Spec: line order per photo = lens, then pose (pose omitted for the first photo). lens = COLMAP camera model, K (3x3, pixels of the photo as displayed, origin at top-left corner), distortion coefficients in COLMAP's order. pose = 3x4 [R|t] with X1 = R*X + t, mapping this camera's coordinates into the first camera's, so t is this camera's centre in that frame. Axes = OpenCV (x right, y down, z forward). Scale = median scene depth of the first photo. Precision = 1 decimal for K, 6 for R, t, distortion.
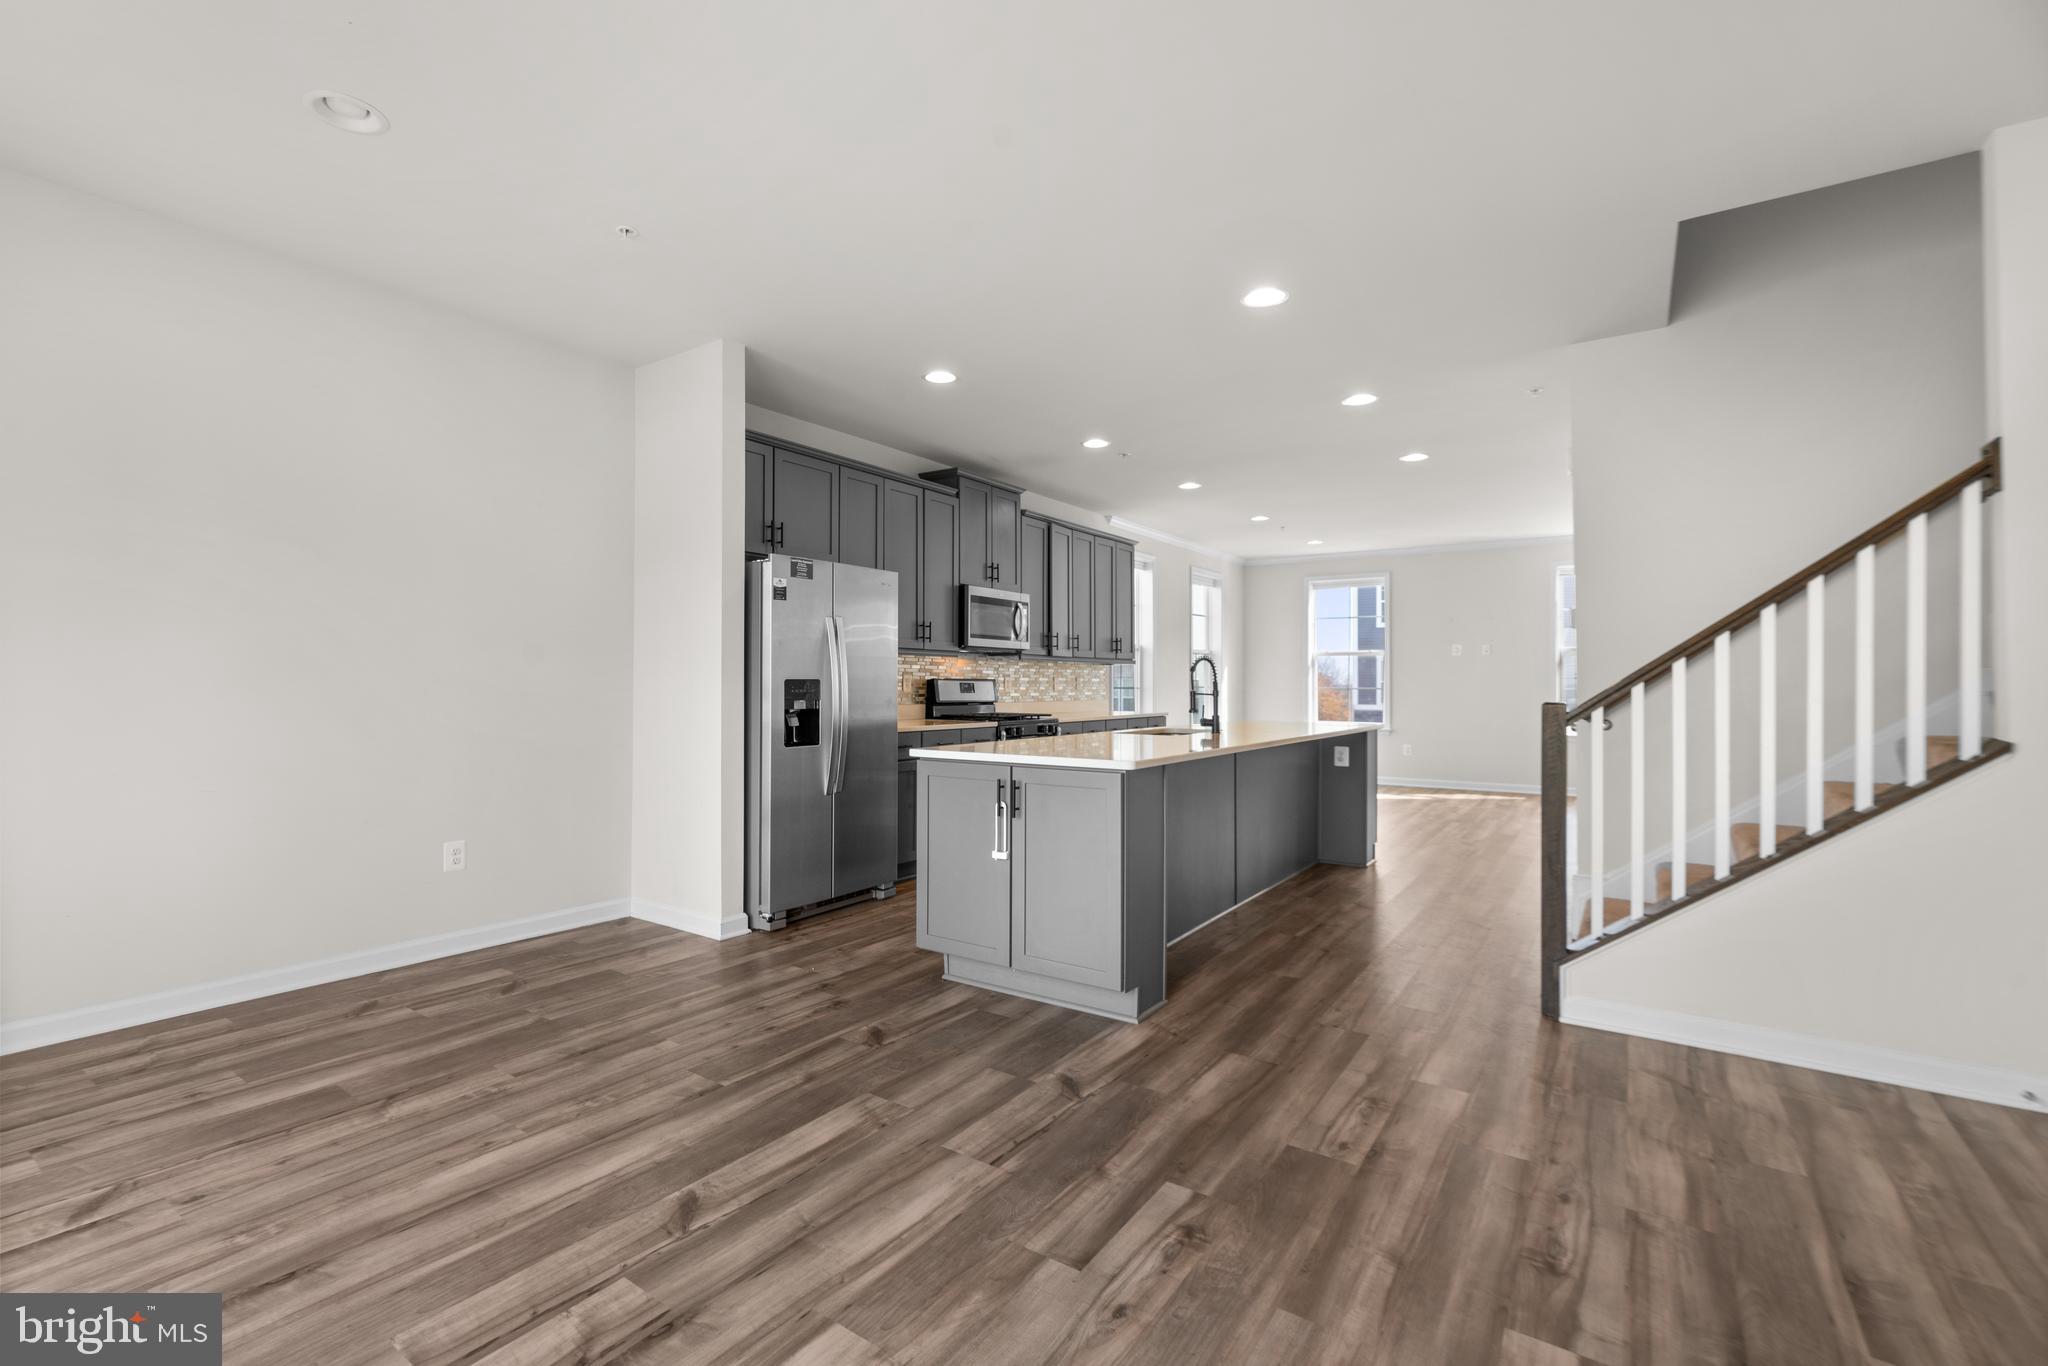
lens RADIAL K [[916.1, 0, 1002.5], [0, 916.1, 691.4], [0, 0, 1]] dist [-0.015021, 0.005643]
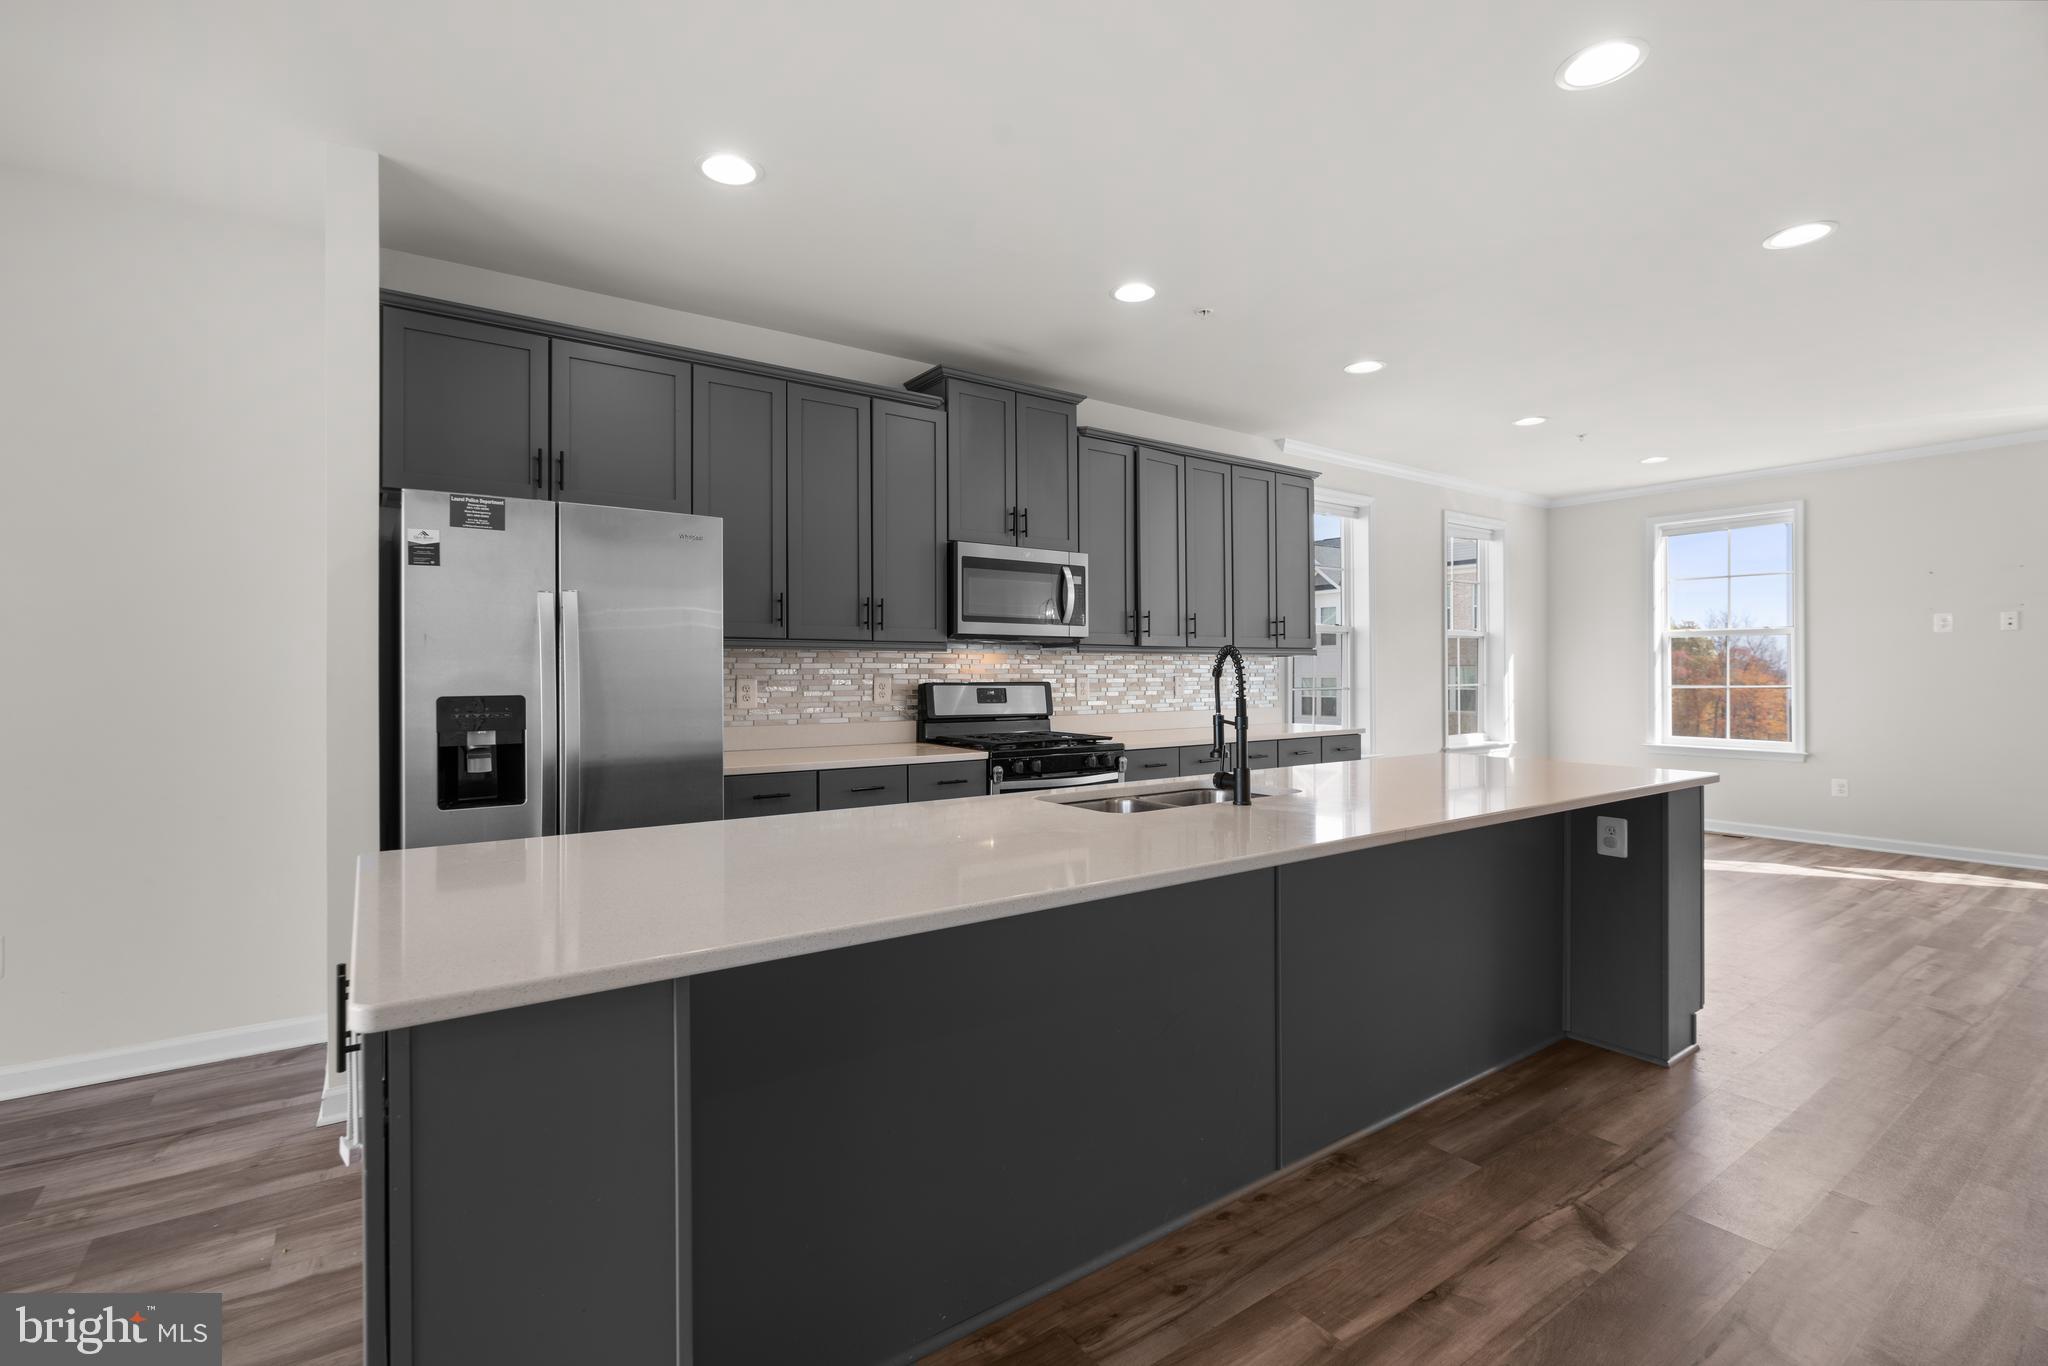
lens RADIAL K [[916.1, 0, 1001.1], [0, 916.1, 681.2], [0, 0, 1]] dist [-0.015021, 0.005643]
pose [[0.936348, -0.004442, -0.351044, 0.307942], [0.004395, 0.999990, -0.000930, -0.020750], [0.351045, -0.000672, 0.936358, 0.547220]]
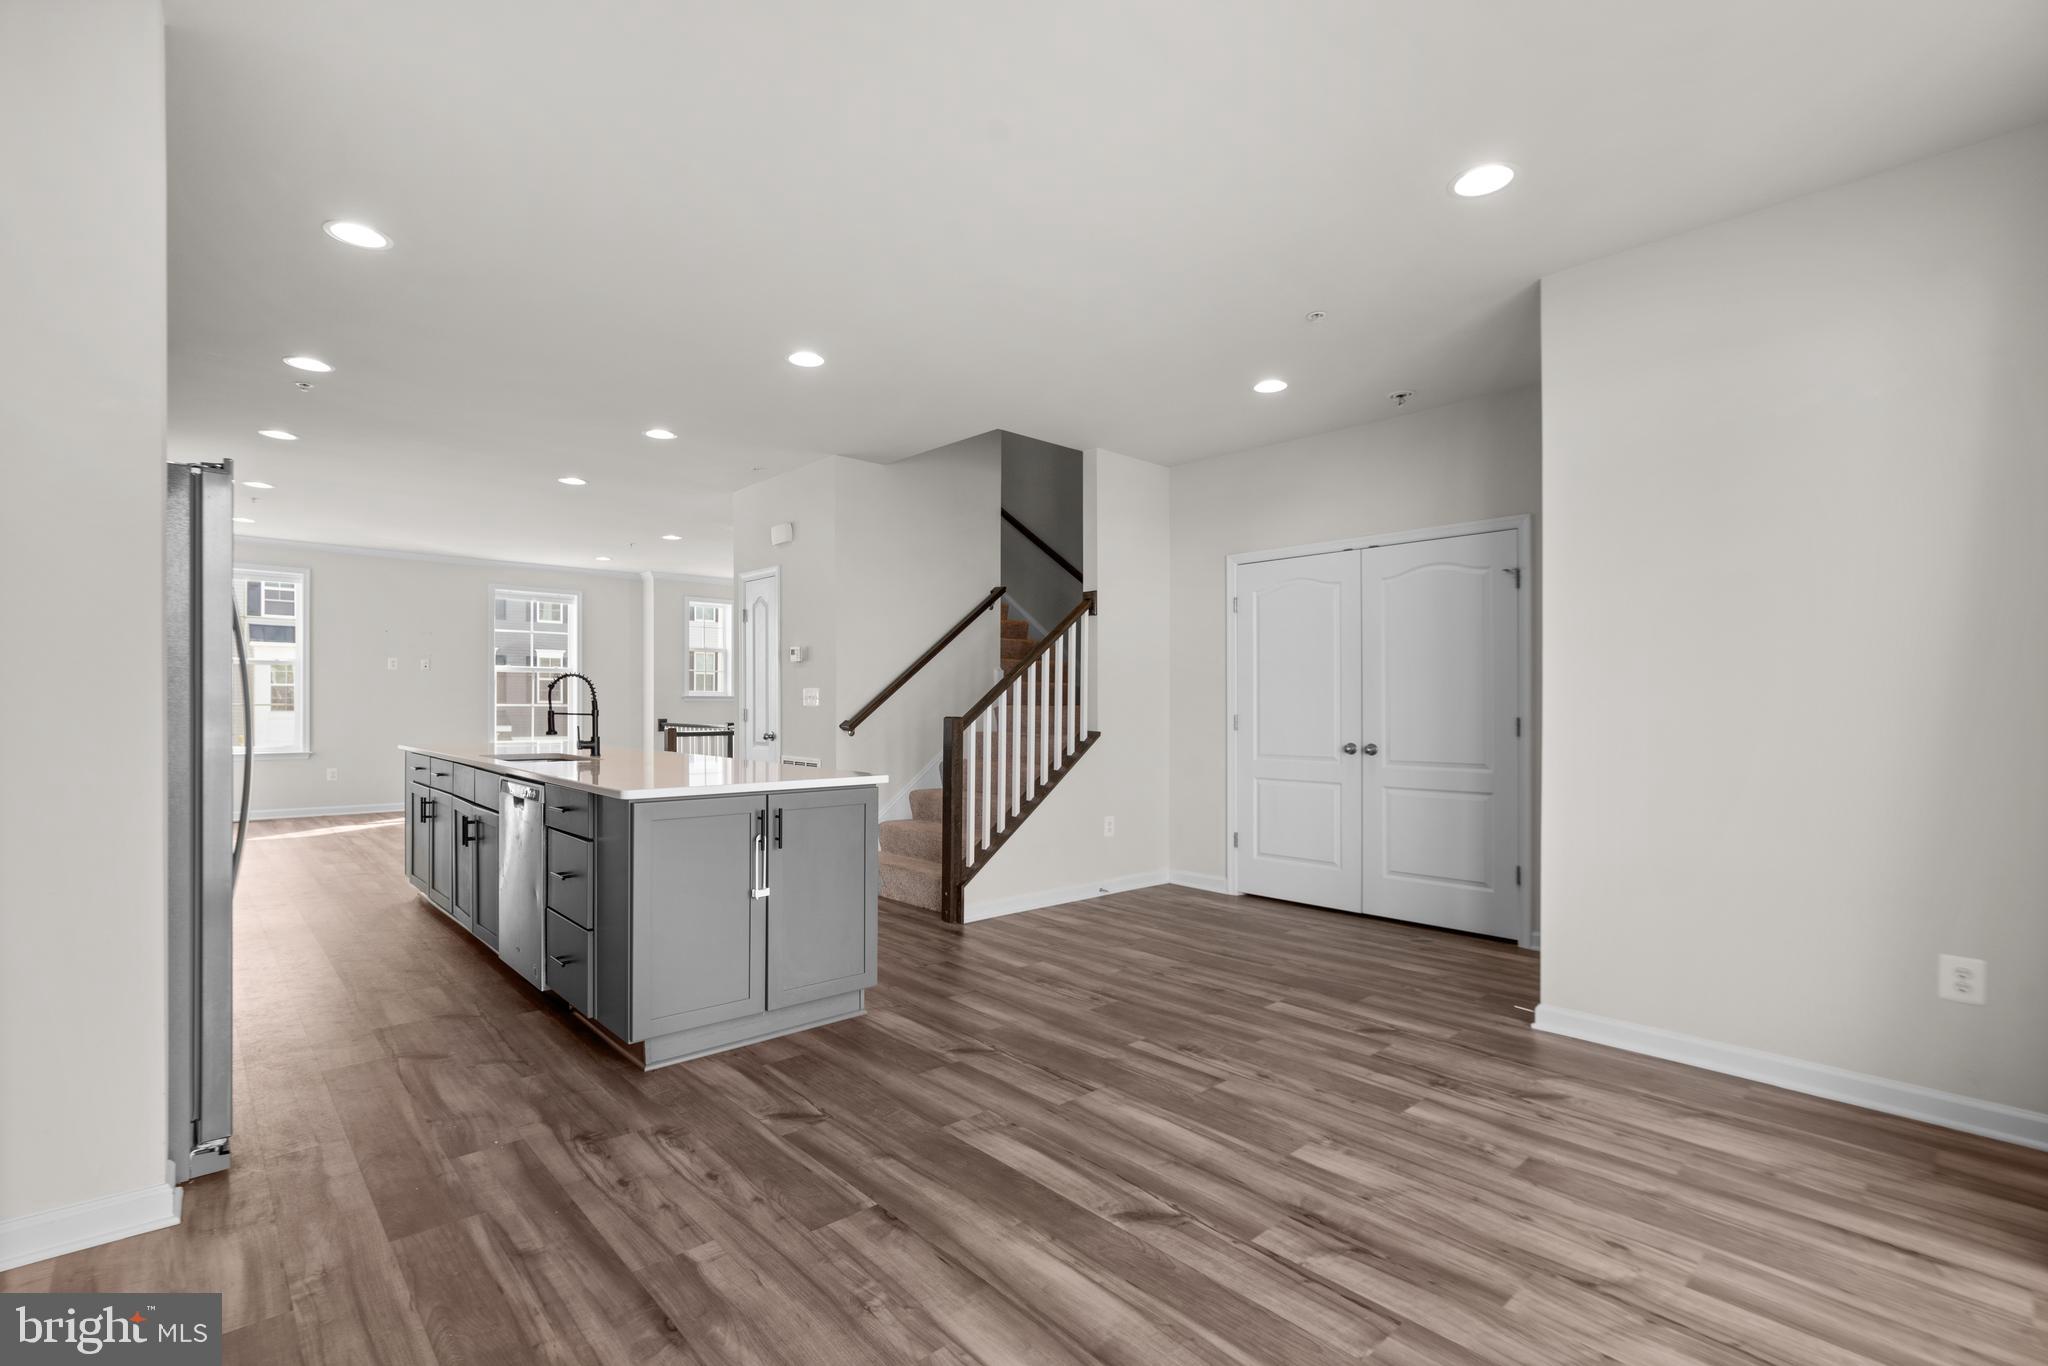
lens RADIAL K [[916.1, 0, 996.7], [0, 916.1, 710.9], [0, 0, 1]] dist [-0.015021, 0.005643]
pose [[0.225727, -0.009655, 0.974143, -0.634593], [0.001430, 0.999953, 0.009579, -0.009401], [-0.974190, -0.000769, 0.225730, 0.422822]]
